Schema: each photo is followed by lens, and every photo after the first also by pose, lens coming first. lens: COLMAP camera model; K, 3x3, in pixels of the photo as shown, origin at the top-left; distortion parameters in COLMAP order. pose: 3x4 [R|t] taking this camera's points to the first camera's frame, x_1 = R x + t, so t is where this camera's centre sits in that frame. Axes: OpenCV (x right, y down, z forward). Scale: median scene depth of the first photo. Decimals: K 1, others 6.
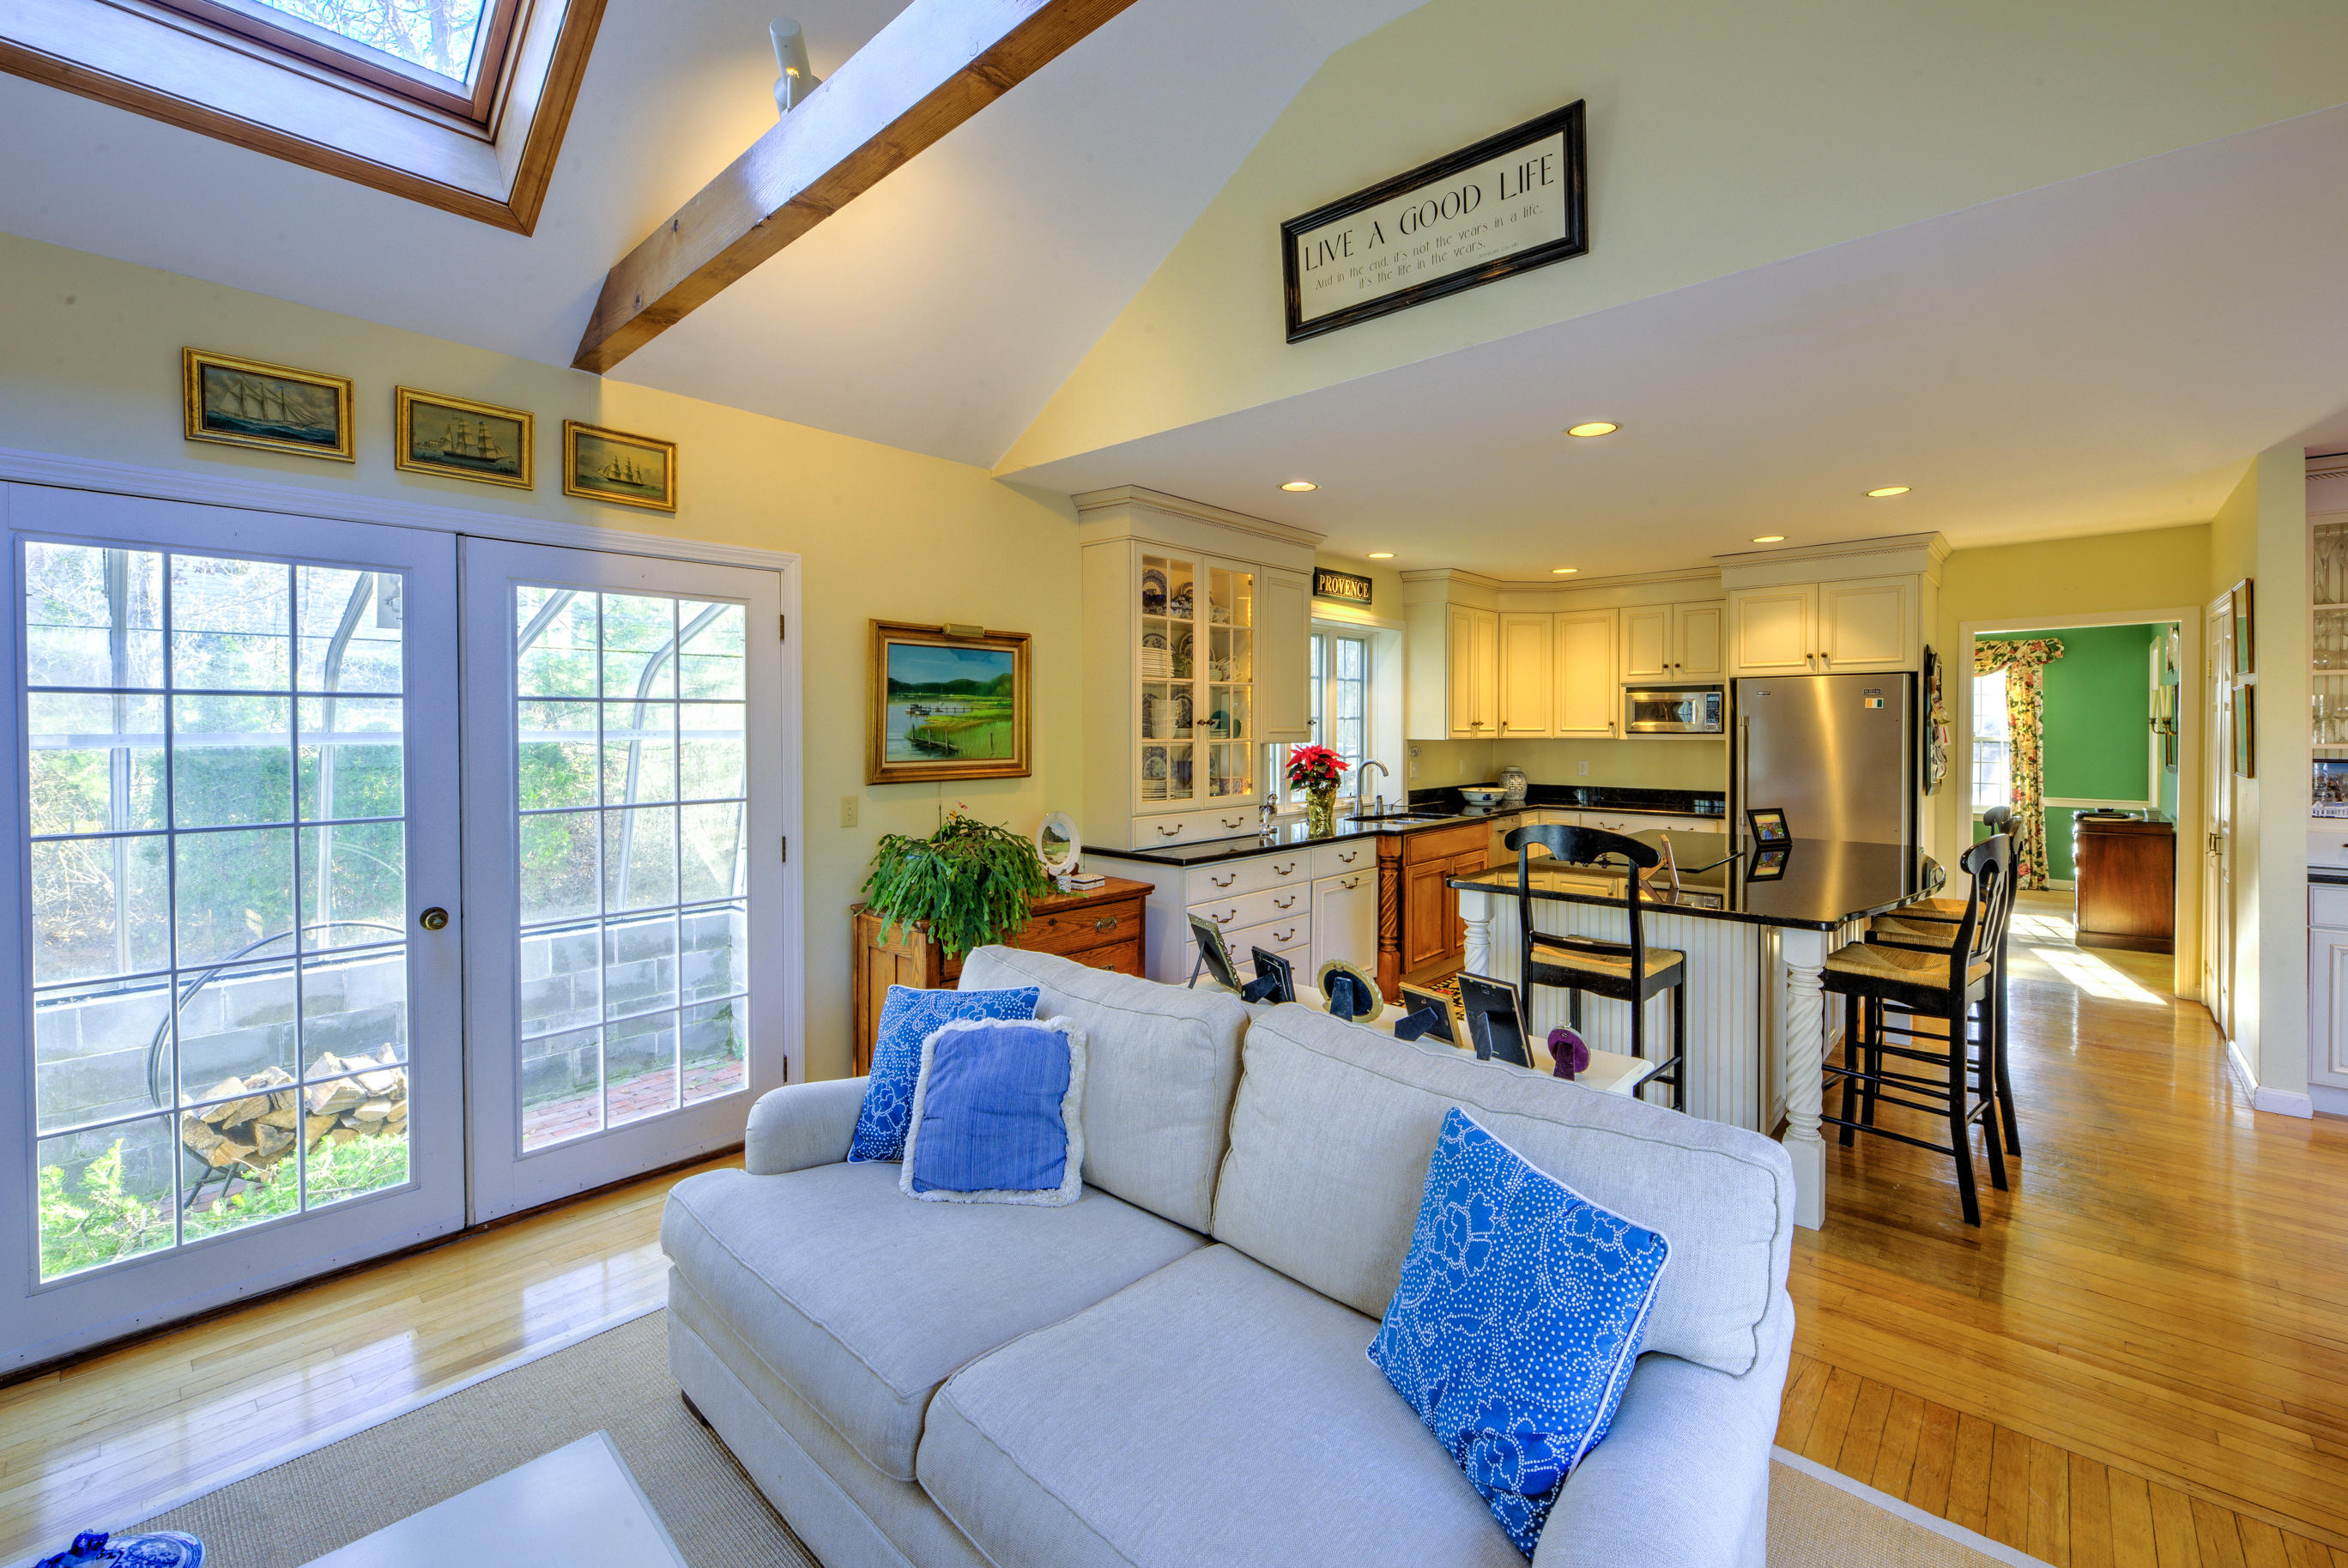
lens RADIAL K [[971.5, 0, 1184.7], [0, 971.5, 737.3], [0, 0, 1]] dist [-0.001417, -0.000519]
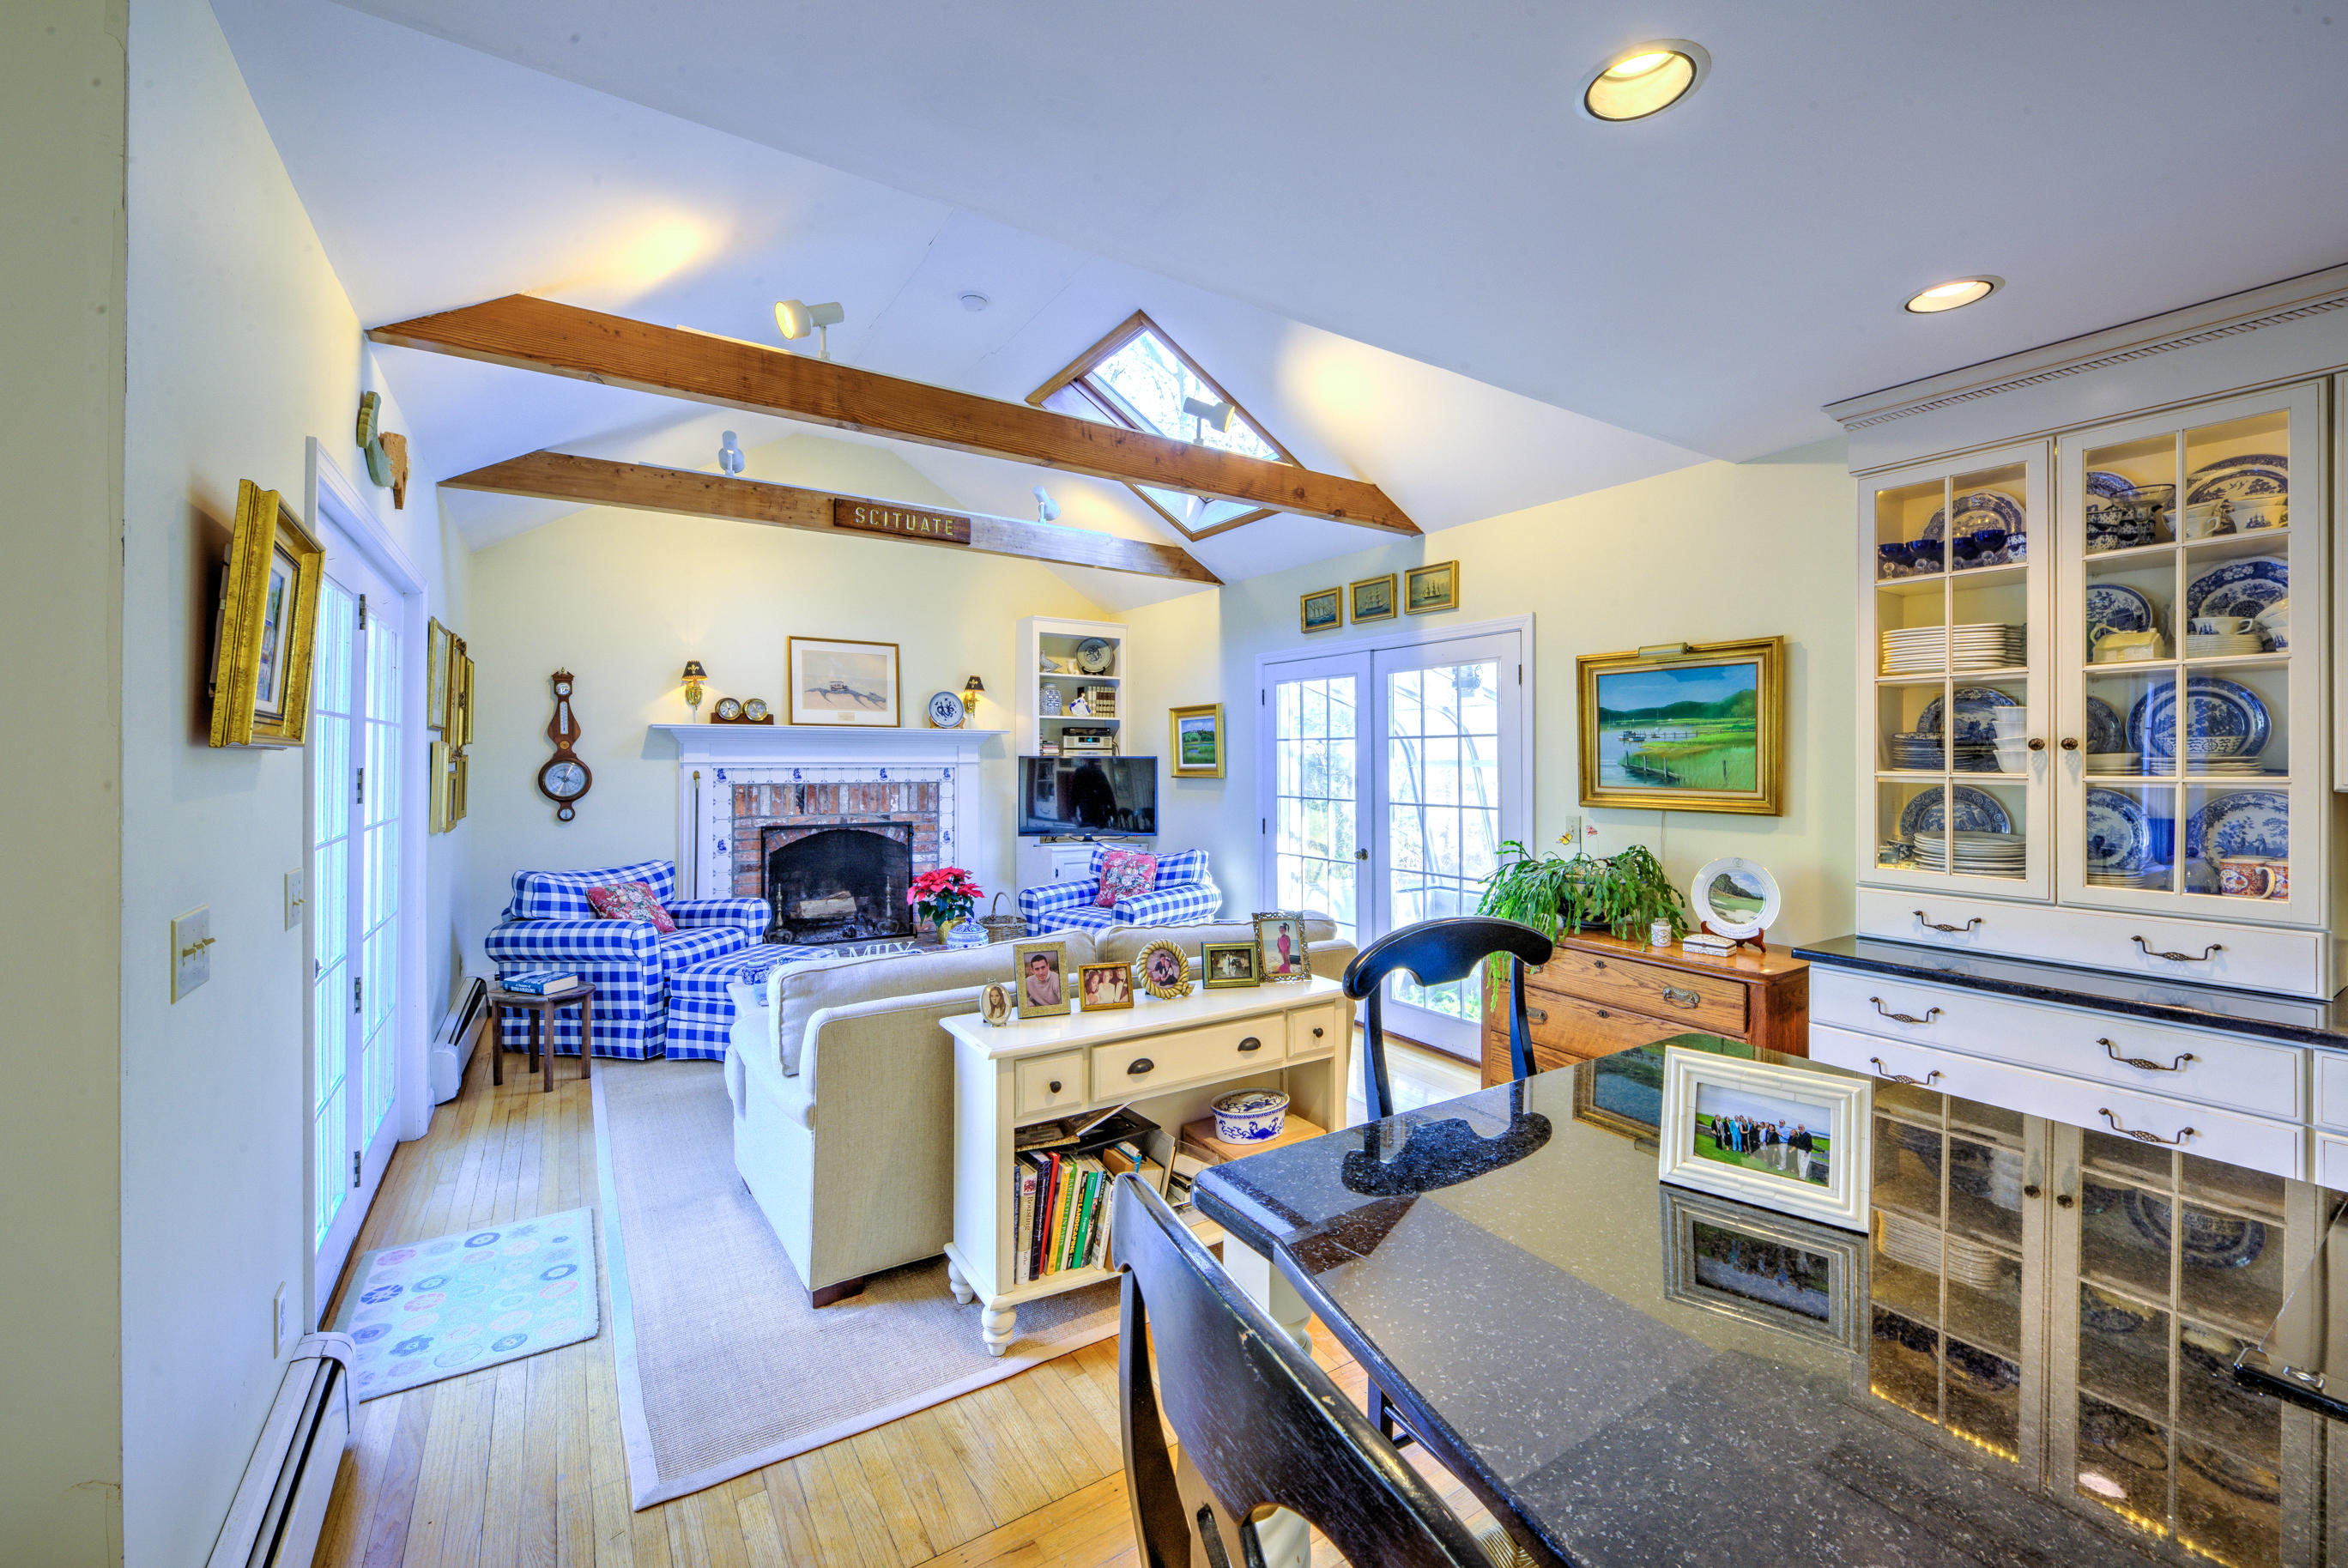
lens RADIAL K [[947.1, 0, 1190.5], [0, 947.1, 756.6], [0, 0, 1]] dist [0.002567, -0.000385]
pose [[-0.248799, -0.002321, -0.968552, 0.763312], [-0.013994, 0.999901, 0.001198, -0.002175], [0.968454, 0.013852, -0.248807, 0.774761]]
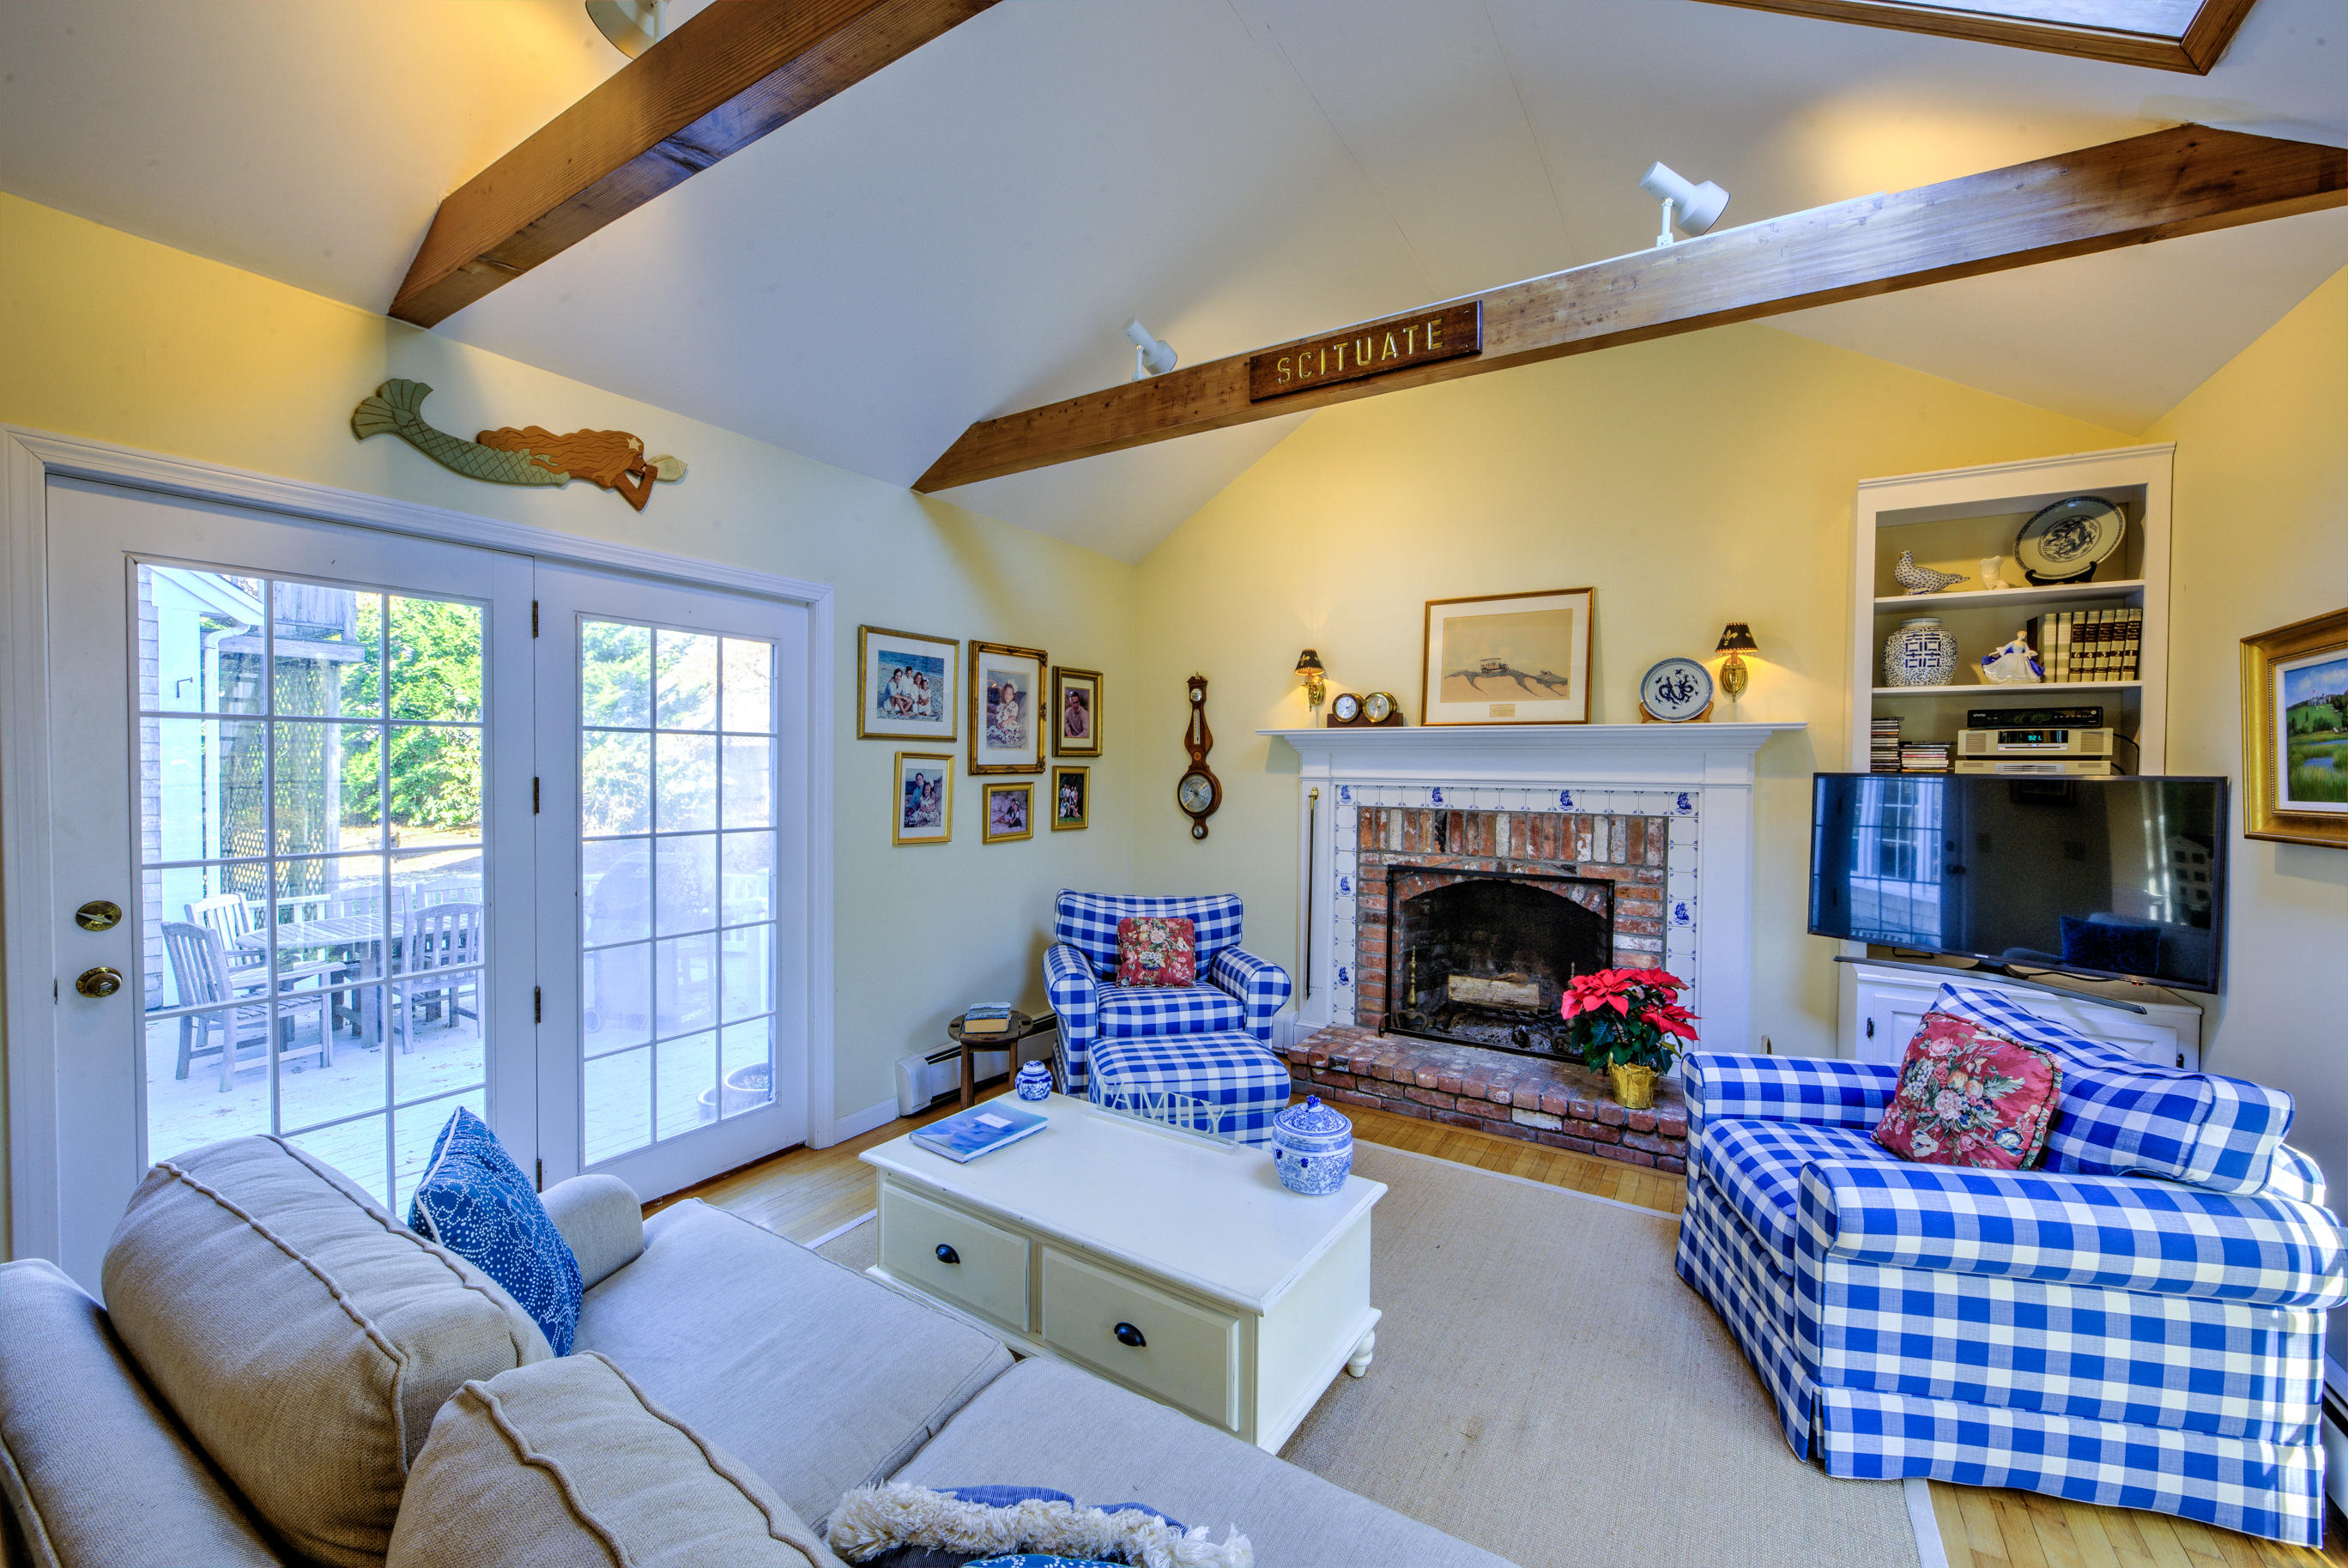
lens RADIAL K [[918.4, 0, 1182.7], [0, 918.4, 786.7], [0, 0, 1]] dist [0.000302, -0.002640]
pose [[-0.983087, -0.005220, -0.183067, -0.097122], [-0.011738, 0.999335, 0.034536, -0.006022], [0.182765, 0.036100, -0.982494, 0.754781]]
